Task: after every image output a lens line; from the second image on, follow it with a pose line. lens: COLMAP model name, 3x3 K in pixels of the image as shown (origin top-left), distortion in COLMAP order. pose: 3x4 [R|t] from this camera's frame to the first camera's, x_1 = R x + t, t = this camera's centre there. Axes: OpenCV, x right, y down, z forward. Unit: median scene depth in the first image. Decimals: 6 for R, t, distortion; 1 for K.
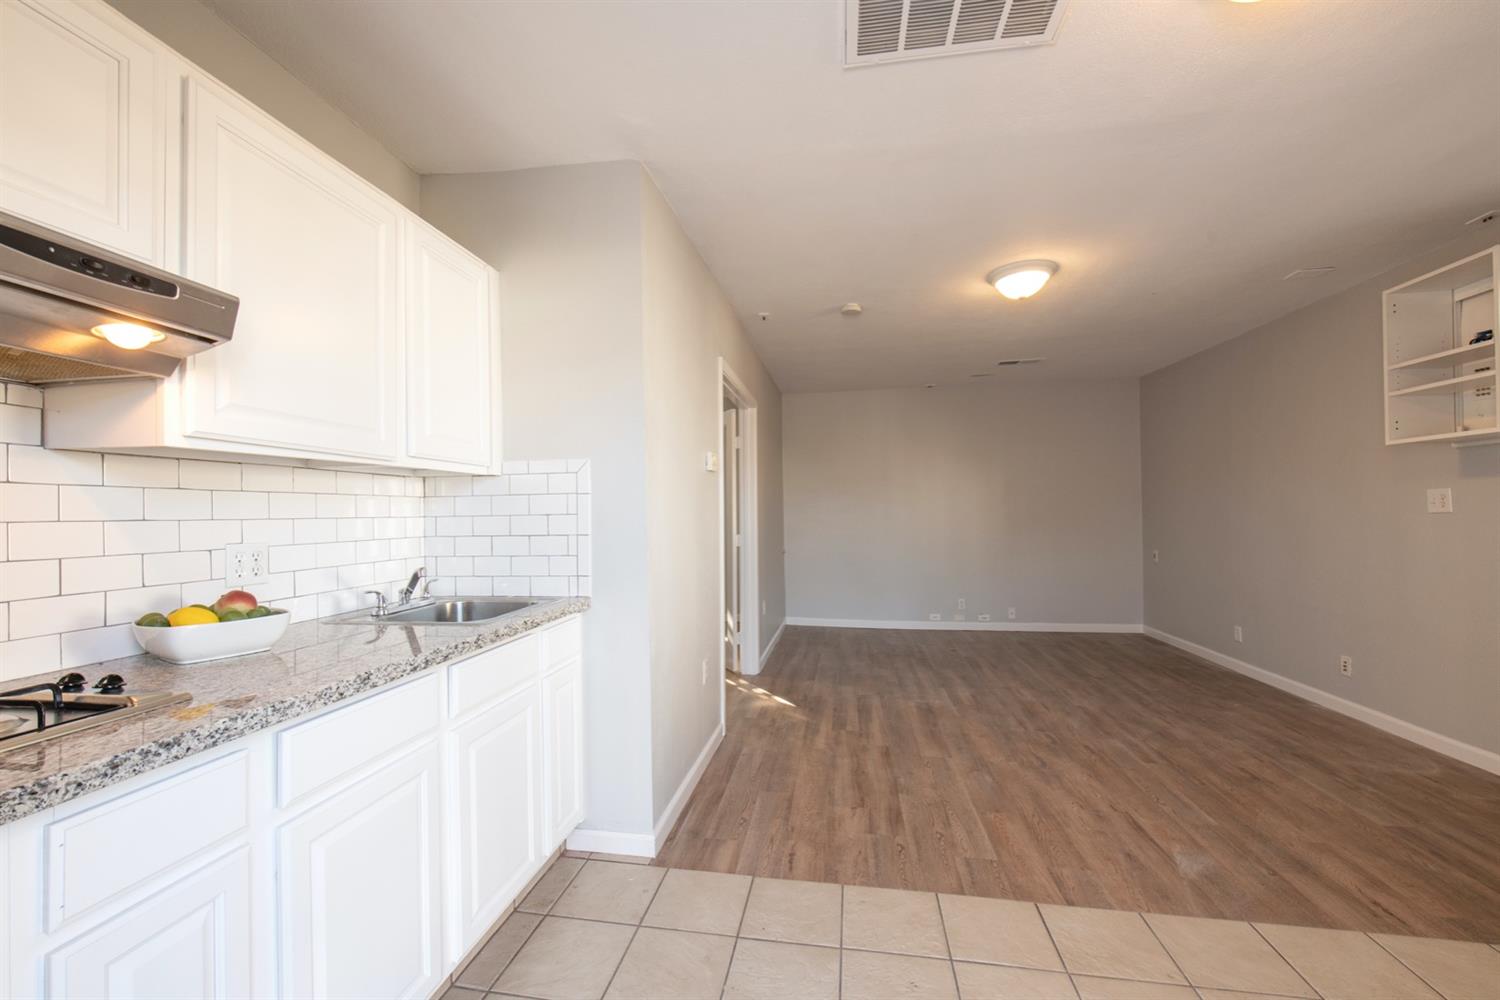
lens RADIAL K [[584.4, 0, 743.7], [0, 584.4, 506.5], [0, 0, 1]] dist [-0.003901, -0.000743]
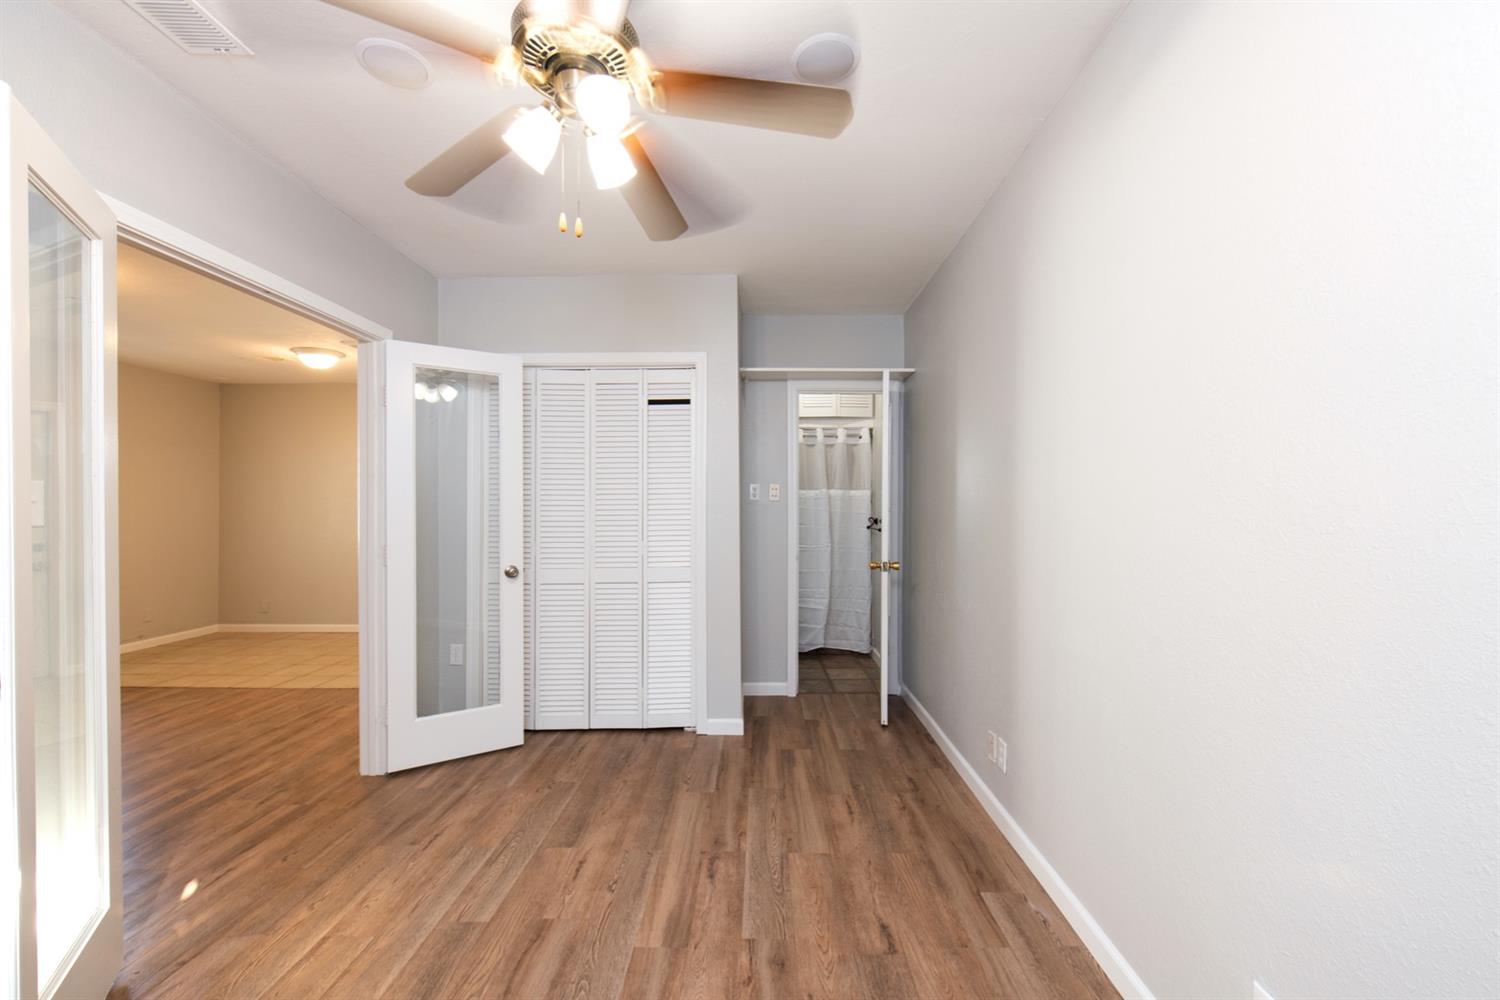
lens RADIAL K [[584.4, 0, 755.7], [0, 584.4, 500.0], [0, 0, 1]] dist [-0.003901, -0.000743]
pose [[-0.989738, 0.015387, -0.142060, -0.600388], [0.017602, 0.999742, -0.014353, 0.023521], [0.141803, -0.016707, -0.989754, 2.401190]]
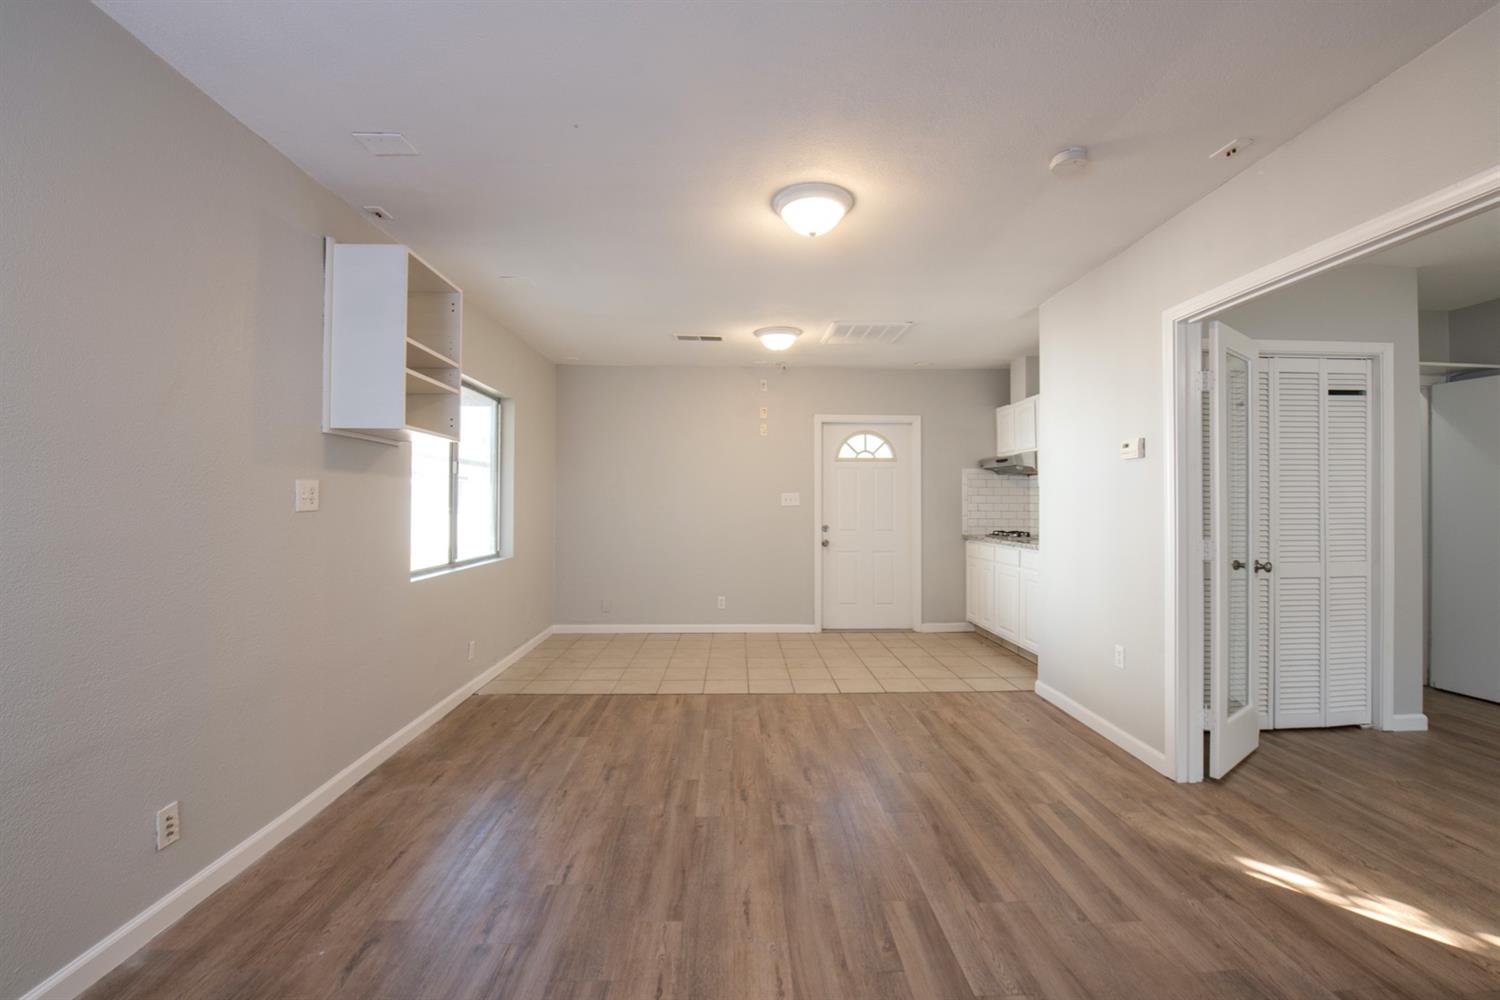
lens RADIAL K [[584.4, 0, 751.7], [0, 584.4, 505.1], [0, 0, 1]] dist [-0.003901, -0.000743]
pose [[-0.978791, 0.012100, -0.204505, 0.856855], [0.013383, 0.999898, -0.004892, 0.016295], [0.204425, -0.007525, -0.978853, 2.078373]]
